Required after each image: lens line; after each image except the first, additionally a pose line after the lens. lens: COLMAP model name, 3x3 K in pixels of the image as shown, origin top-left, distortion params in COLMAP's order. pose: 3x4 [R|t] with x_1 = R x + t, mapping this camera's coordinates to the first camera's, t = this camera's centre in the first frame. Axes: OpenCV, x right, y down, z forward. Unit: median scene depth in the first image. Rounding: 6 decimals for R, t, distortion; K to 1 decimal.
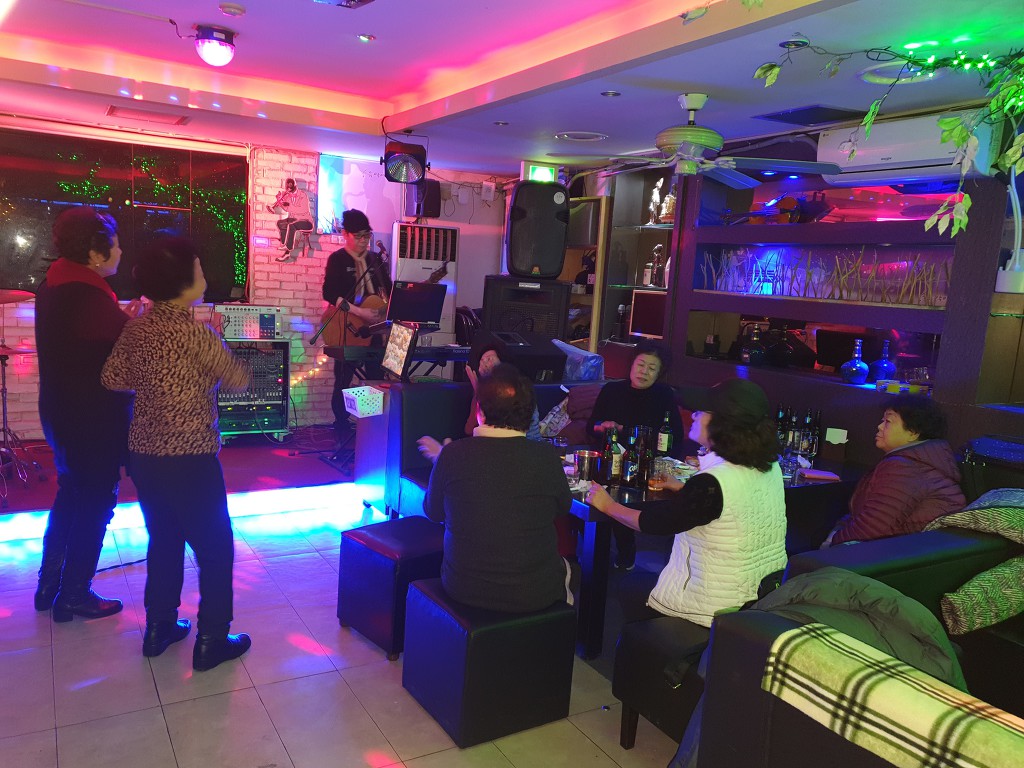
lens RADIAL K [[791.7, 0, 514.2], [0, 791.7, 388.3], [0, 0, 1]] dist [0.014791, 0.009364]
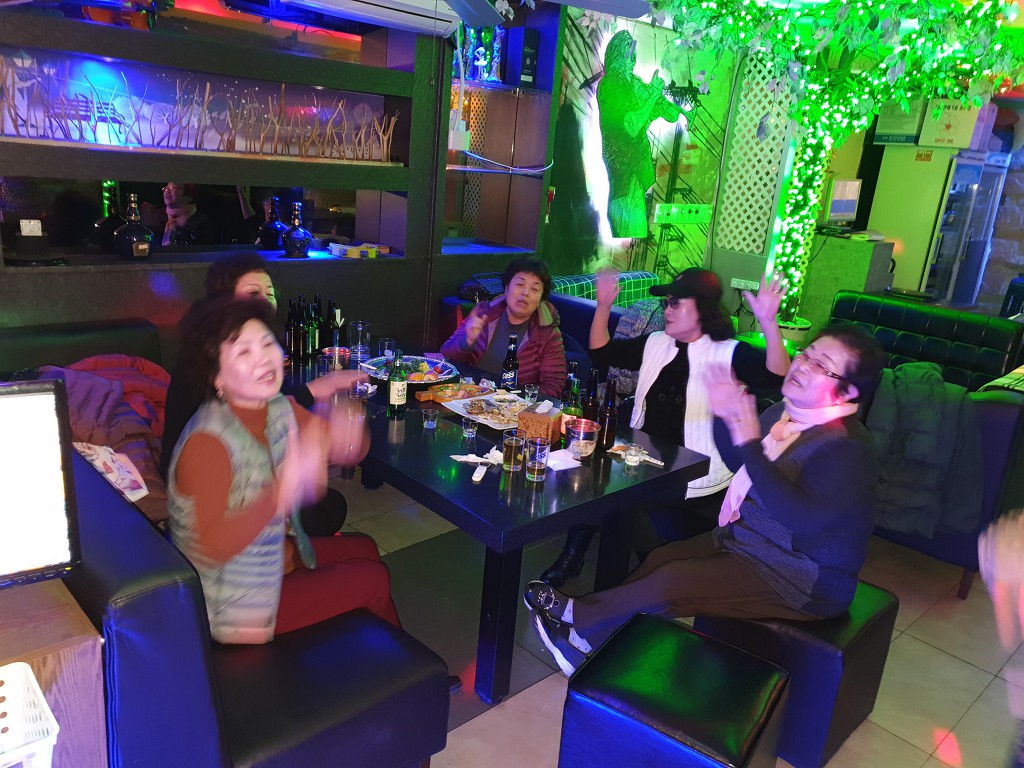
lens RADIAL K [[791.7, 0, 513.8], [0, 791.7, 391.1], [0, 0, 1]] dist [0.014791, 0.009364]
pose [[-0.204641, -0.360528, 0.910023, -0.340295], [0.045610, 0.925176, 0.376787, -0.136587], [-0.977774, 0.118613, -0.172885, 0.696724]]
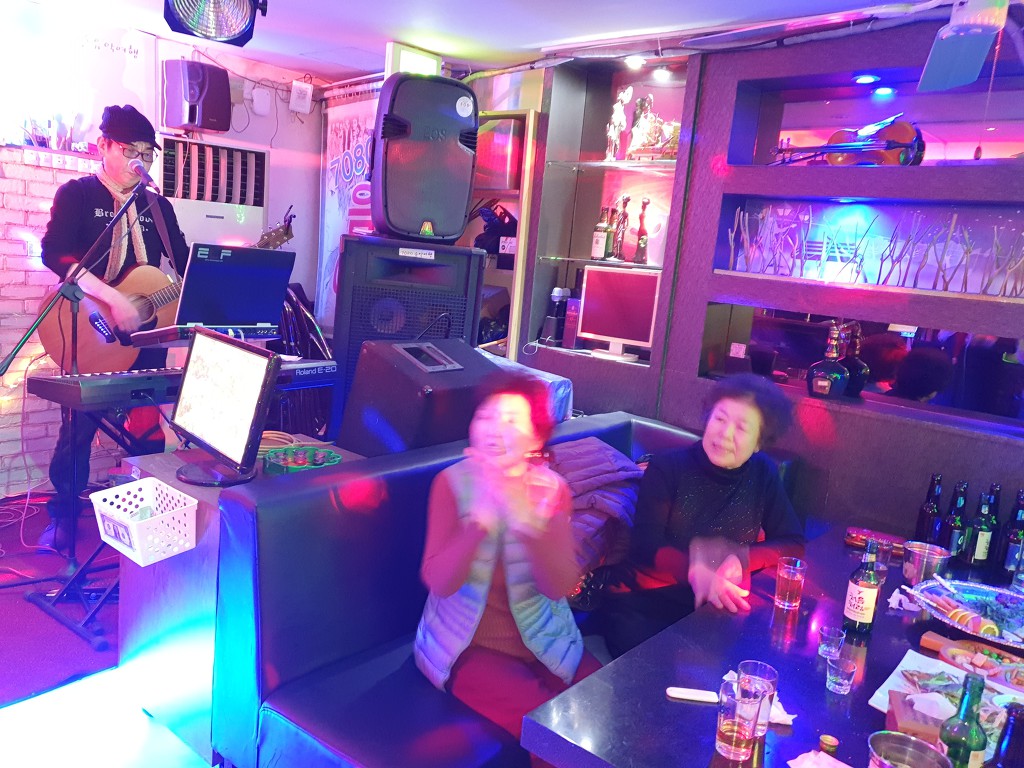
lens RADIAL K [[791.7, 0, 507.4], [0, 791.7, 380.0], [0, 0, 1]] dist [0.014791, 0.009364]
pose [[0.943982, -0.032320, 0.328410, -0.115047], [0.016617, 0.998585, 0.050510, -0.064704], [-0.329578, -0.042223, 0.943184, 0.415890]]
